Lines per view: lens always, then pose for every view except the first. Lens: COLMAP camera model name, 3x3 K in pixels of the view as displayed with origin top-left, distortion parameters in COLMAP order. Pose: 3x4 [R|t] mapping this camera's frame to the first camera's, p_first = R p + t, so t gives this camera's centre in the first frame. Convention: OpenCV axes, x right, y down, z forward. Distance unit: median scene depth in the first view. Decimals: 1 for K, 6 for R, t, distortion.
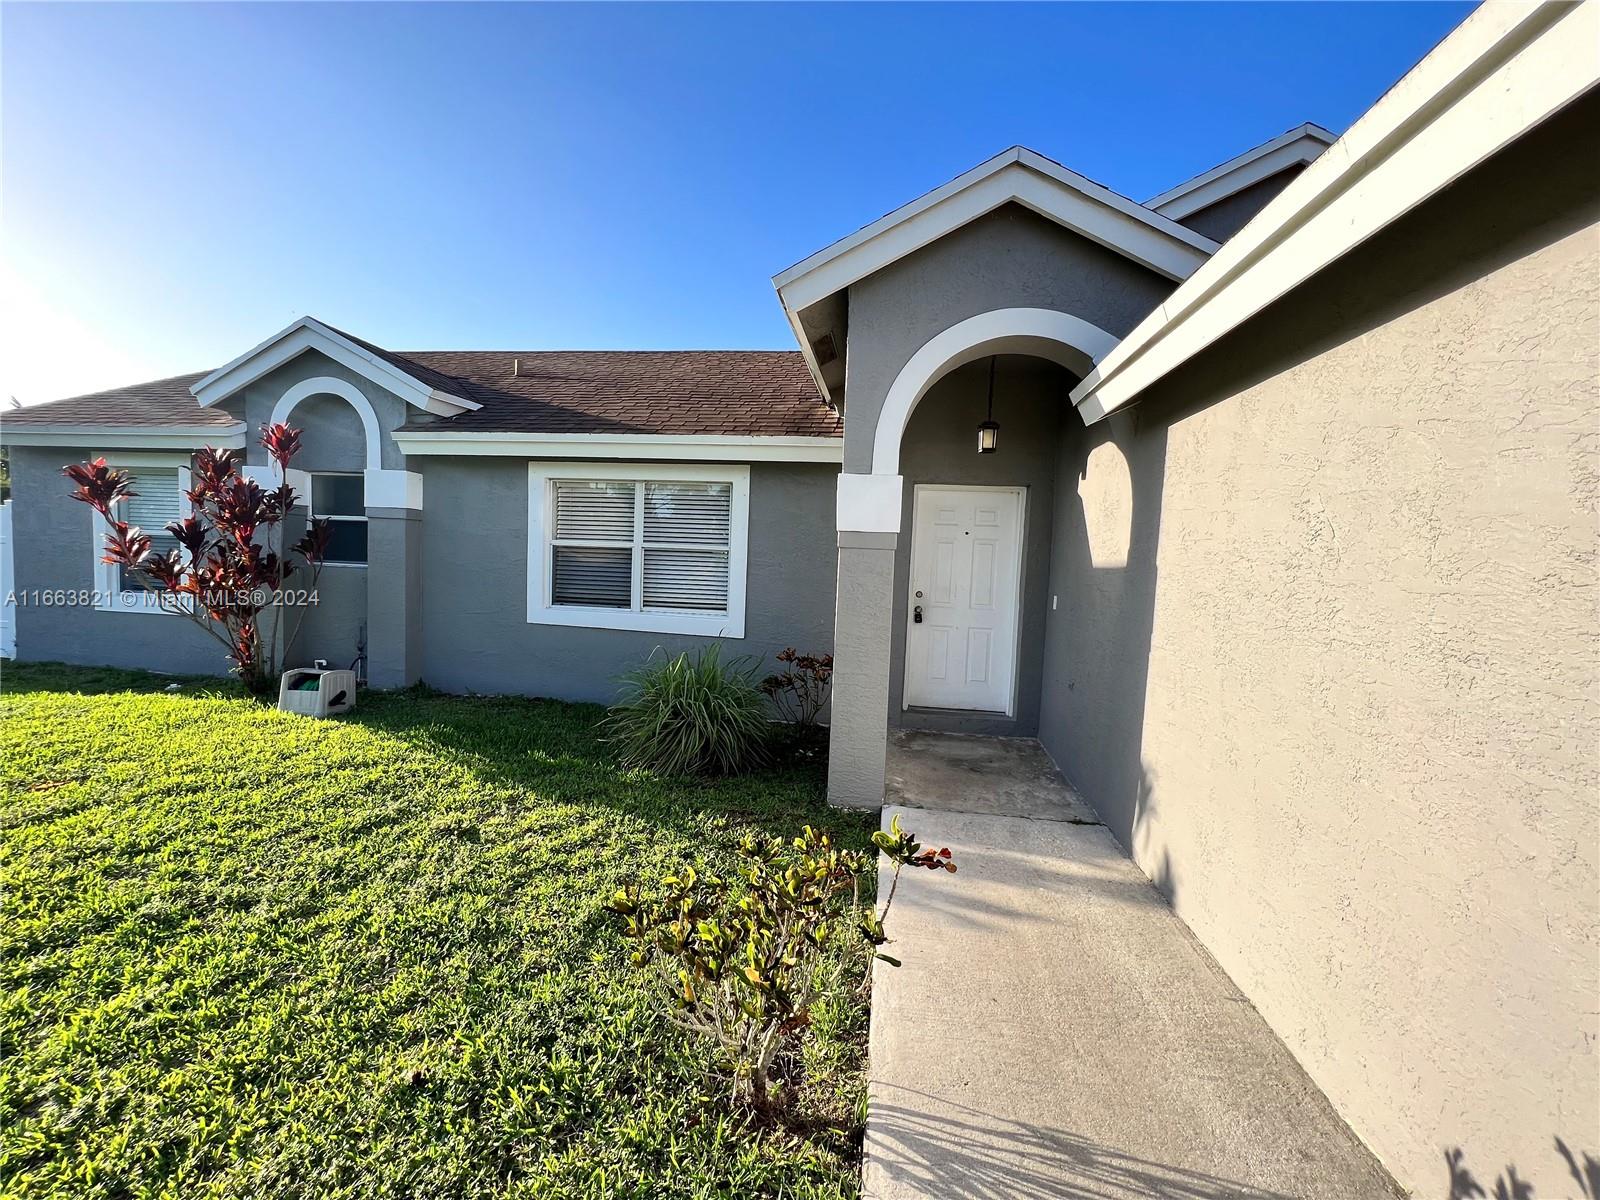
lens RADIAL K [[639.5, 0, 805.1], [0, 639.5, 603.6], [0, 0, 1]] dist [-0.002352, 0.001372]
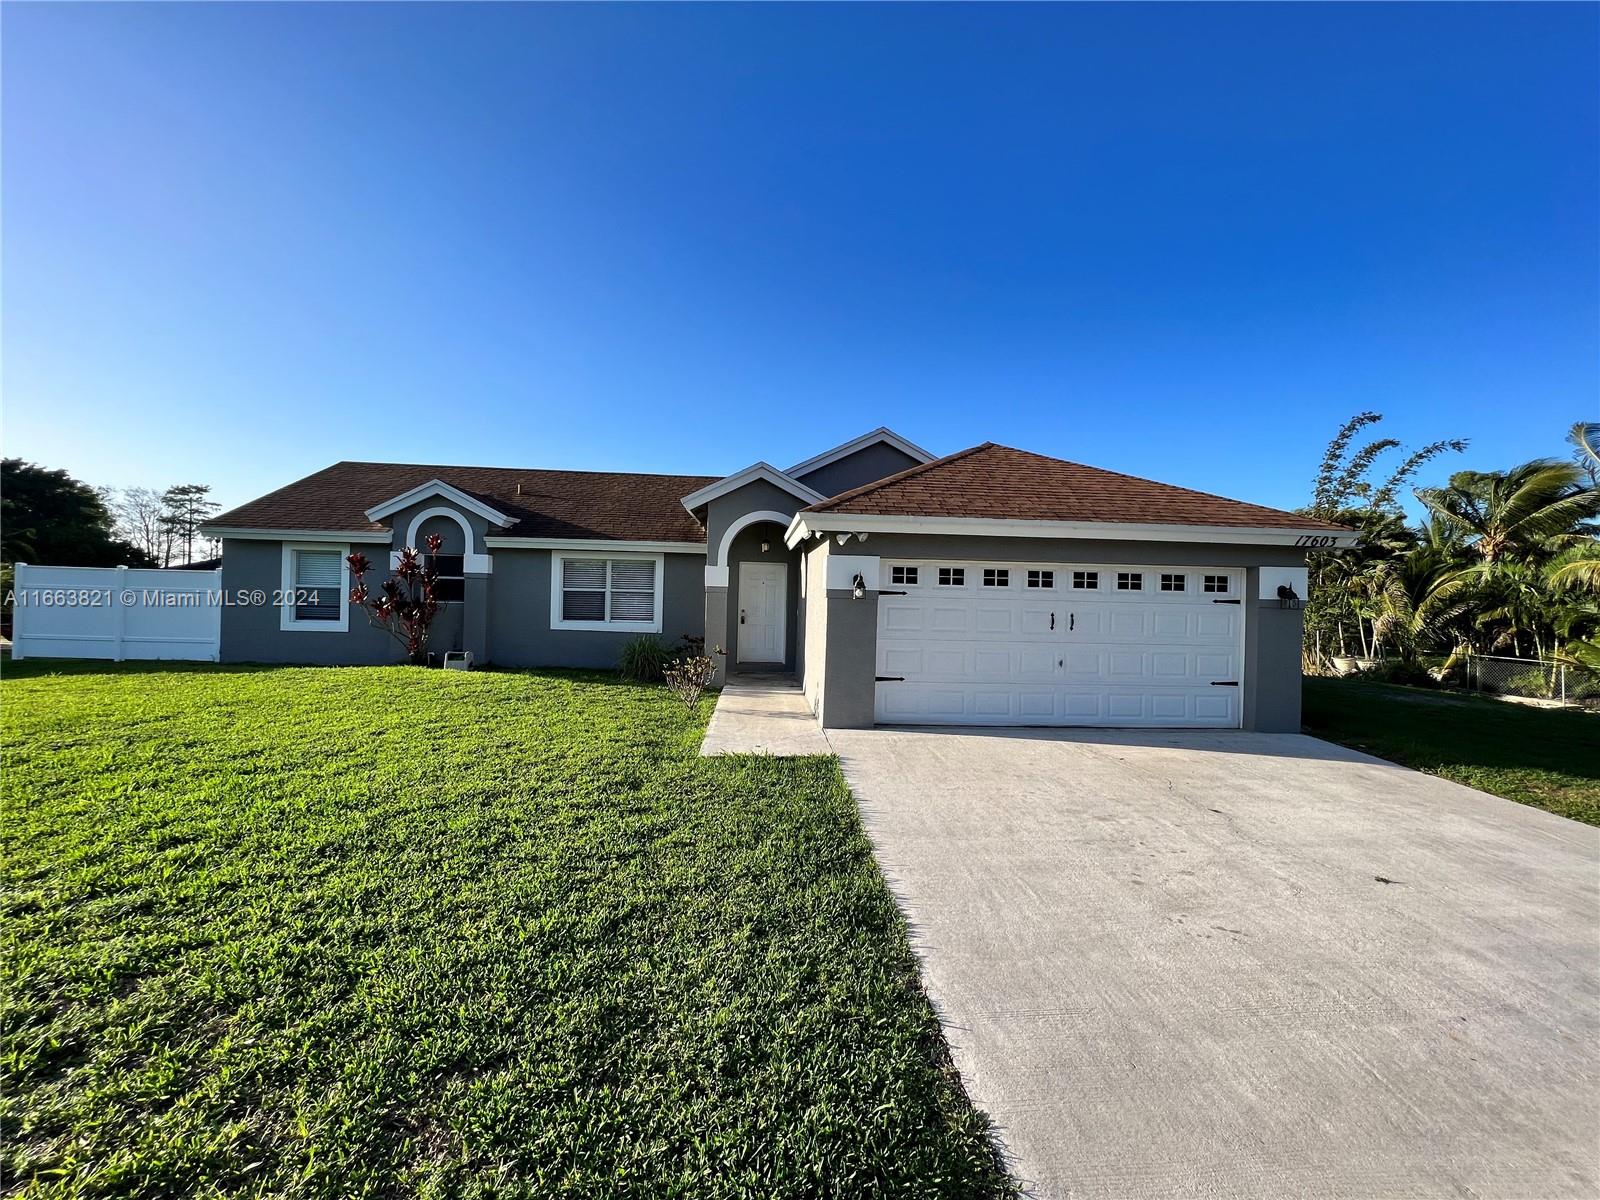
lens RADIAL K [[639.5, 0, 806.0], [0, 639.5, 601.3], [0, 0, 1]] dist [-0.002352, 0.001372]
pose [[0.978334, -0.017059, 0.206327, -0.061630], [0.027853, 0.998385, -0.049520, 0.065028], [-0.205149, 0.054194, 0.977229, -1.158412]]
